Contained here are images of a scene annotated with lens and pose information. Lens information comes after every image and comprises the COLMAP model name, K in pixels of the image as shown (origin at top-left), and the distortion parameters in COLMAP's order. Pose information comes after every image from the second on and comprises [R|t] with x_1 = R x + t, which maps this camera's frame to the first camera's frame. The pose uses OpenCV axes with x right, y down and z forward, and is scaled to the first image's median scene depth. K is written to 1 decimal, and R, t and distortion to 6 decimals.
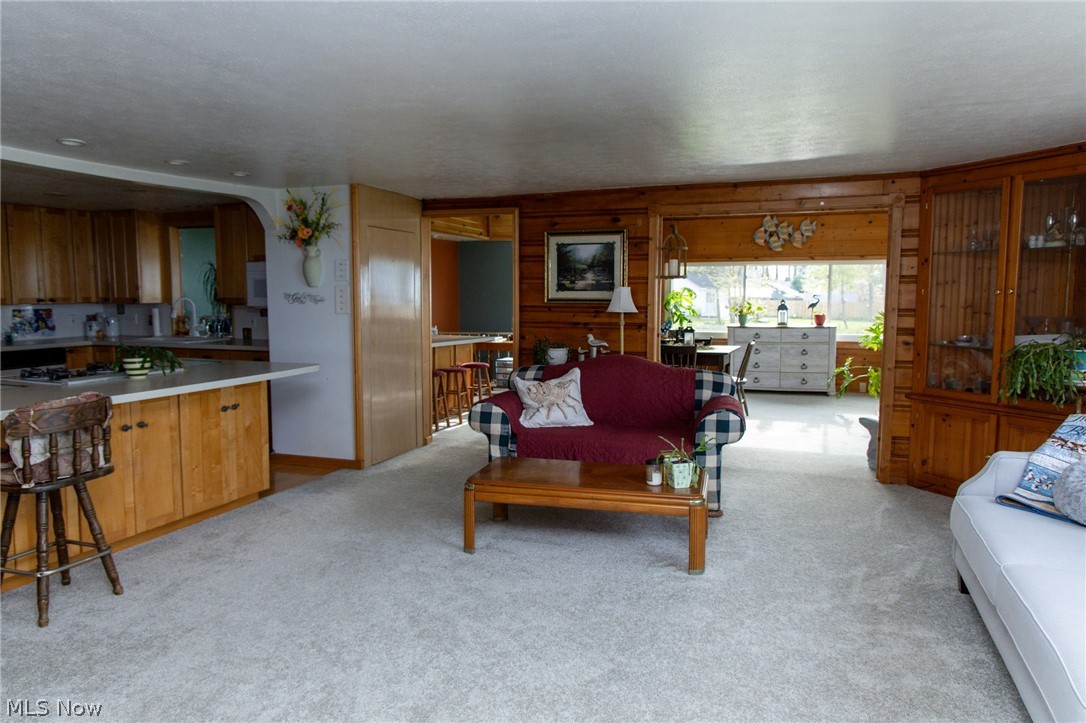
lens RADIAL K [[733.5, 0, 545.7], [0, 733.5, 361.3], [0, 0, 1]] dist [0.011005, -0.002347]
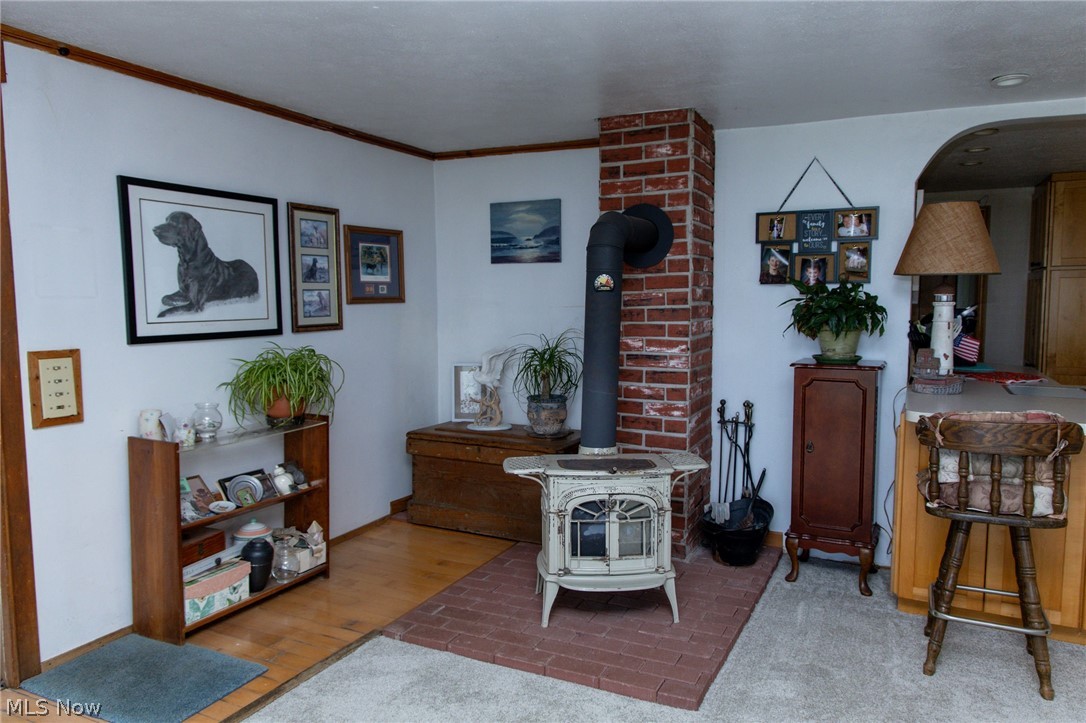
lens RADIAL K [[733.5, 0, 545.7], [0, 733.5, 361.3], [0, 0, 1]] dist [0.011005, -0.002347]
pose [[-0.101965, 0.087312, -0.990949, 0.086336], [-0.089962, 0.991250, 0.096595, -0.018851], [0.990712, 0.098997, -0.093218, 0.321201]]
